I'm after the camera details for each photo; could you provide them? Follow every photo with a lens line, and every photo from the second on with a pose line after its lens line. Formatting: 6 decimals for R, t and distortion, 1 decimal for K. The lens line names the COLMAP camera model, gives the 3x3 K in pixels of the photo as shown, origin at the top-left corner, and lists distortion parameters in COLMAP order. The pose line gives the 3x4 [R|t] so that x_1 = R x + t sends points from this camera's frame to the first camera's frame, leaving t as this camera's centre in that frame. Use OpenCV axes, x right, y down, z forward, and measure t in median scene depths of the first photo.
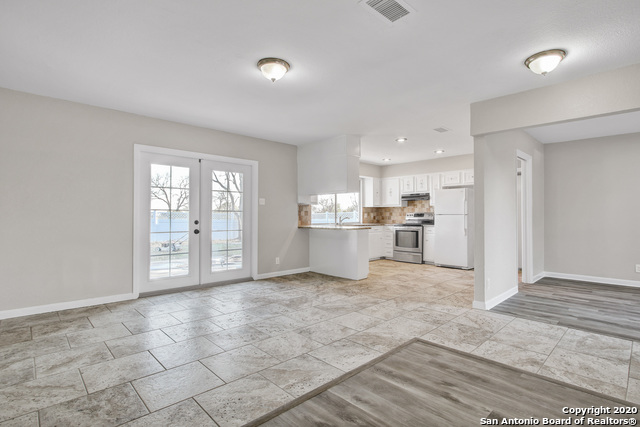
lens RADIAL K [[316.2, 0, 320.0], [0, 316.2, 213.5], [0, 0, 1]] dist [-0.010012, 0.000266]
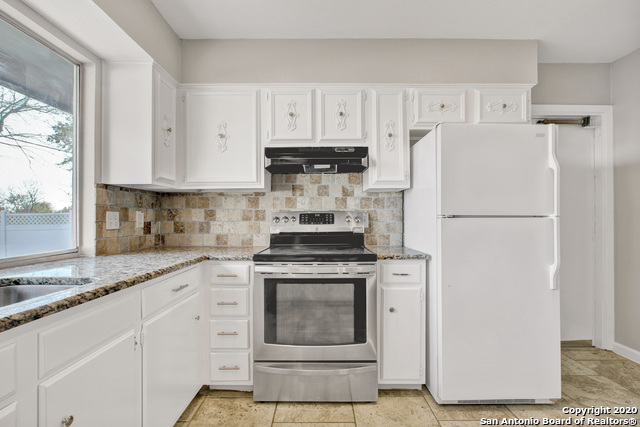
lens RADIAL K [[295.9, 0, 319.1], [0, 295.9, 216.4], [0, 0, 1]] dist [-0.014723, 0.001041]
pose [[0.690284, 0.004052, 0.723527, 0.157956], [-0.003333, 0.999992, -0.002420, 0.005931], [-0.723531, -0.000741, 0.690292, 1.271848]]
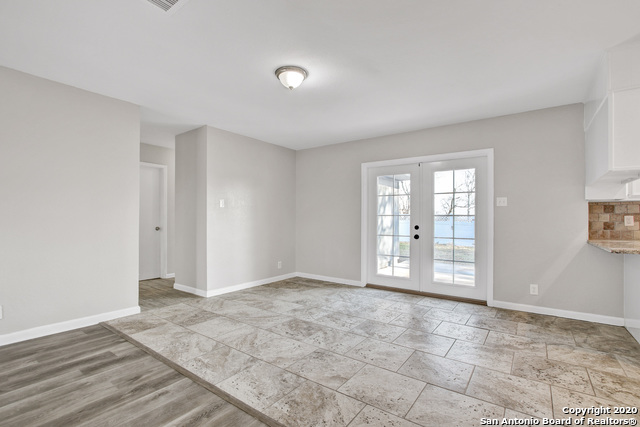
lens RADIAL K [[295.9, 0, 319.1], [0, 295.9, 216.4], [0, 0, 1]] dist [-0.014723, 0.001041]
pose [[0.172715, -0.009888, -0.984922, 0.464967], [0.002612, 0.999951, -0.009581, 0.001224], [0.984968, -0.000918, 0.172732, 0.527527]]
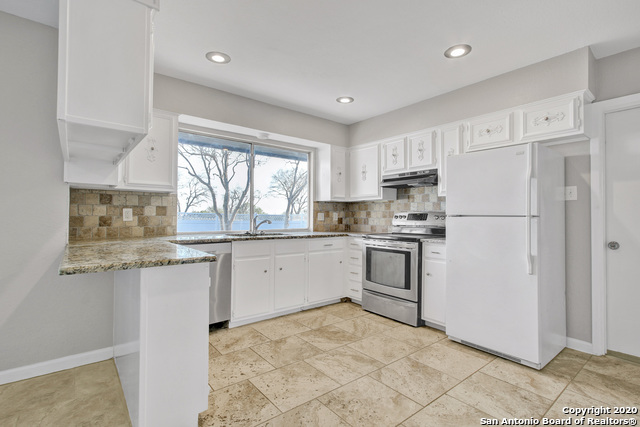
lens RADIAL K [[304.9, 0, 319.6], [0, 304.9, 210.8], [0, 0, 1]] dist [0.002394, 0.000672]
pose [[0.996028, 0.005832, -0.088852, 0.328292], [-0.006838, 0.999916, -0.011023, 0.003446], [0.088781, 0.011586, 0.995984, 0.825768]]
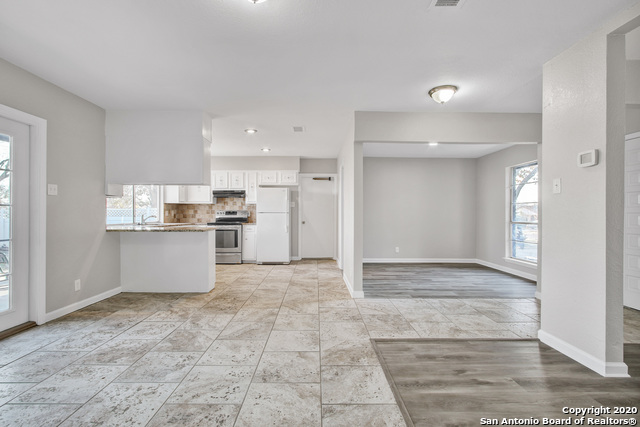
lens RADIAL K [[307.8, 0, 319.1], [0, 307.8, 215.0], [0, 0, 1]] dist [-0.011638, 0.000992]
pose [[0.685694, -0.001421, 0.727888, -0.290325], [-0.007152, 0.999937, 0.008689, 0.001658], [-0.727854, -0.011164, 0.685641, 0.273745]]
